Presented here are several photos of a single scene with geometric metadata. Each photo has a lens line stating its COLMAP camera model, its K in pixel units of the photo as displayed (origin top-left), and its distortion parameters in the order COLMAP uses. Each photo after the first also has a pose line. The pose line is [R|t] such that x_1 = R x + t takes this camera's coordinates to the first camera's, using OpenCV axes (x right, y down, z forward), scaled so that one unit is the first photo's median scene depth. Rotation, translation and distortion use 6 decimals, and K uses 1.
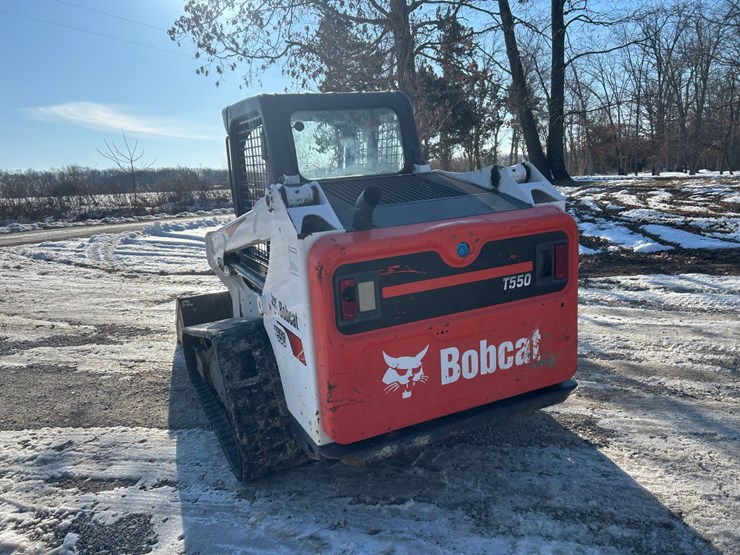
lens RADIAL K [[555.8, 0, 363.0], [0, 555.8, 276.9], [0, 0, 1]] dist [0.056167, -0.059119]
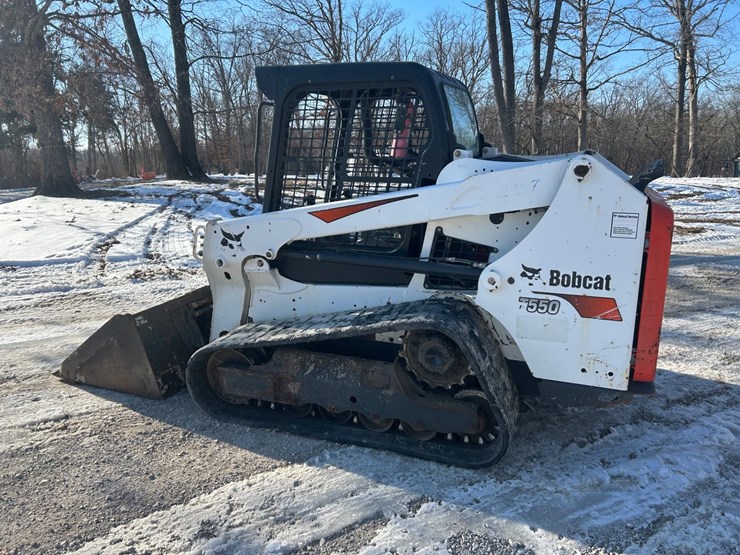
lens RADIAL K [[555.8, 0, 363.4], [0, 555.8, 274.1], [0, 0, 1]] dist [0.056167, -0.059119]
pose [[0.733026, -0.094681, 0.673579, -0.985181], [0.098070, 0.994629, 0.033083, -0.016137], [-0.673094, 0.041807, 0.738374, 0.421457]]
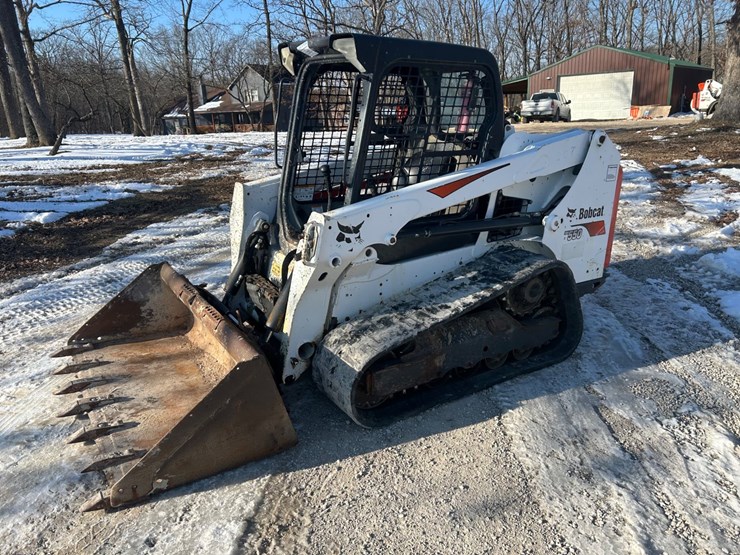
lens RADIAL K [[555.8, 0, 362.5], [0, 555.8, 271.1], [0, 0, 1]] dist [0.056167, -0.059119]
pose [[-0.123515, -0.226523, 0.966143, -1.408050], [0.202141, 0.947441, 0.247980, -0.259869], [-0.971536, 0.225926, -0.071234, 1.534514]]
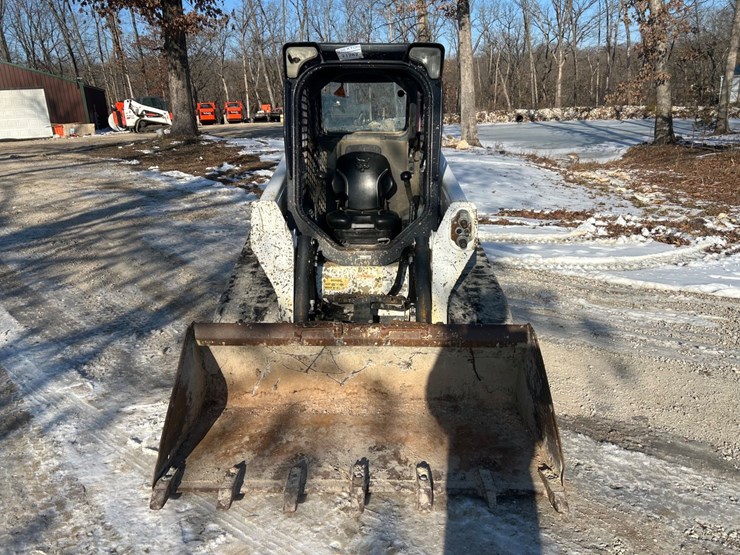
lens RADIAL K [[555.8, 0, 364.5], [0, 555.8, 274.5], [0, 0, 1]] dist [0.056167, -0.059119]
pose [[-0.903755, -0.044394, 0.425742, -0.707553], [0.148439, 0.900385, 0.408990, -0.484636], [-0.401488, 0.432824, -0.807137, 2.570906]]
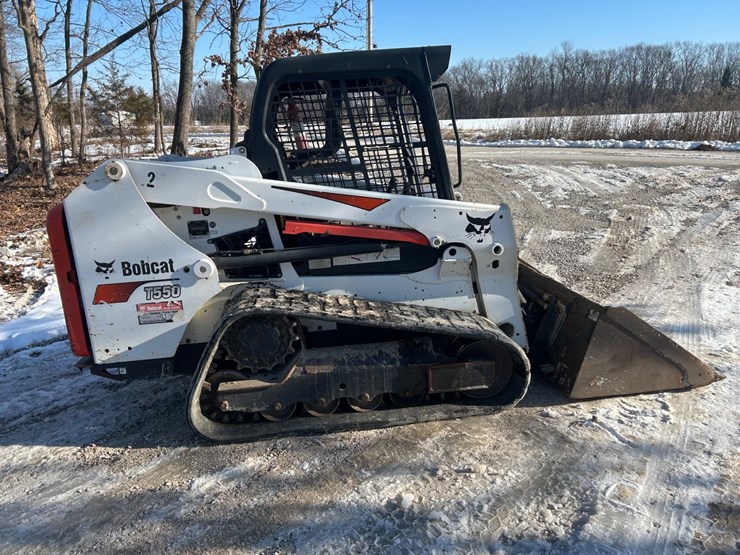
lens RADIAL K [[555.8, 0, 364.4], [0, 555.8, 281.1], [0, 0, 1]] dist [0.056167, -0.059119]
pose [[-0.307042, 0.318967, -0.896652, 1.112158], [-0.117693, 0.922204, 0.368358, -0.425425], [0.944391, 0.218631, -0.245615, 1.721749]]
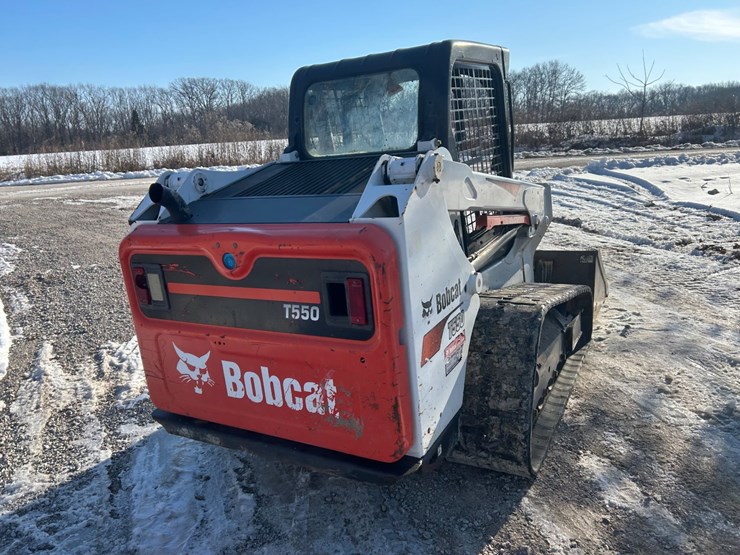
lens RADIAL K [[555.8, 0, 363.9], [0, 555.8, 279.6], [0, 0, 1]] dist [0.056167, -0.059119]
pose [[0.584250, 0.221099, -0.780876, 0.825732], [-0.109363, 0.974848, 0.194196, -0.177295], [0.804172, -0.028060, 0.593734, 0.528063]]
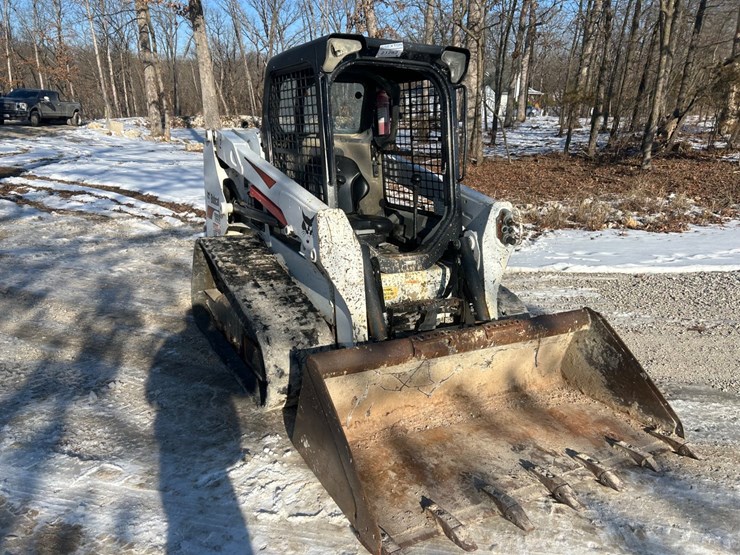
lens RADIAL K [[555.8, 0, 364.7], [0, 555.8, 274.4], [0, 0, 1]] dist [0.056167, -0.059119]
pose [[-0.997353, 0.056910, -0.045247, -0.046571], [0.030890, 0.895056, 0.444883, -0.525669], [0.065817, 0.442308, -0.894445, 2.630044]]
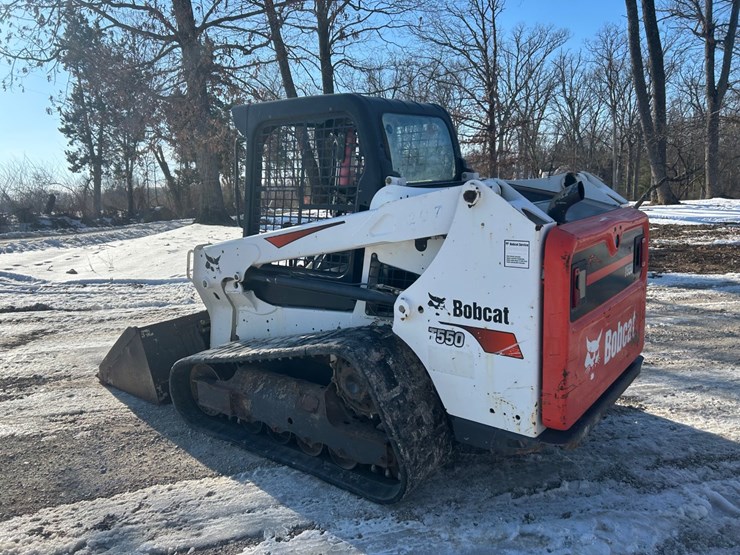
lens RADIAL K [[555.8, 0, 360.8], [0, 555.8, 268.8], [0, 0, 1]] dist [0.056167, -0.059119]
pose [[0.899237, -0.040690, 0.435564, -0.645770], [0.067962, 0.996570, -0.047210, 0.020795], [-0.432149, 0.072054, 0.898919, 0.168577]]
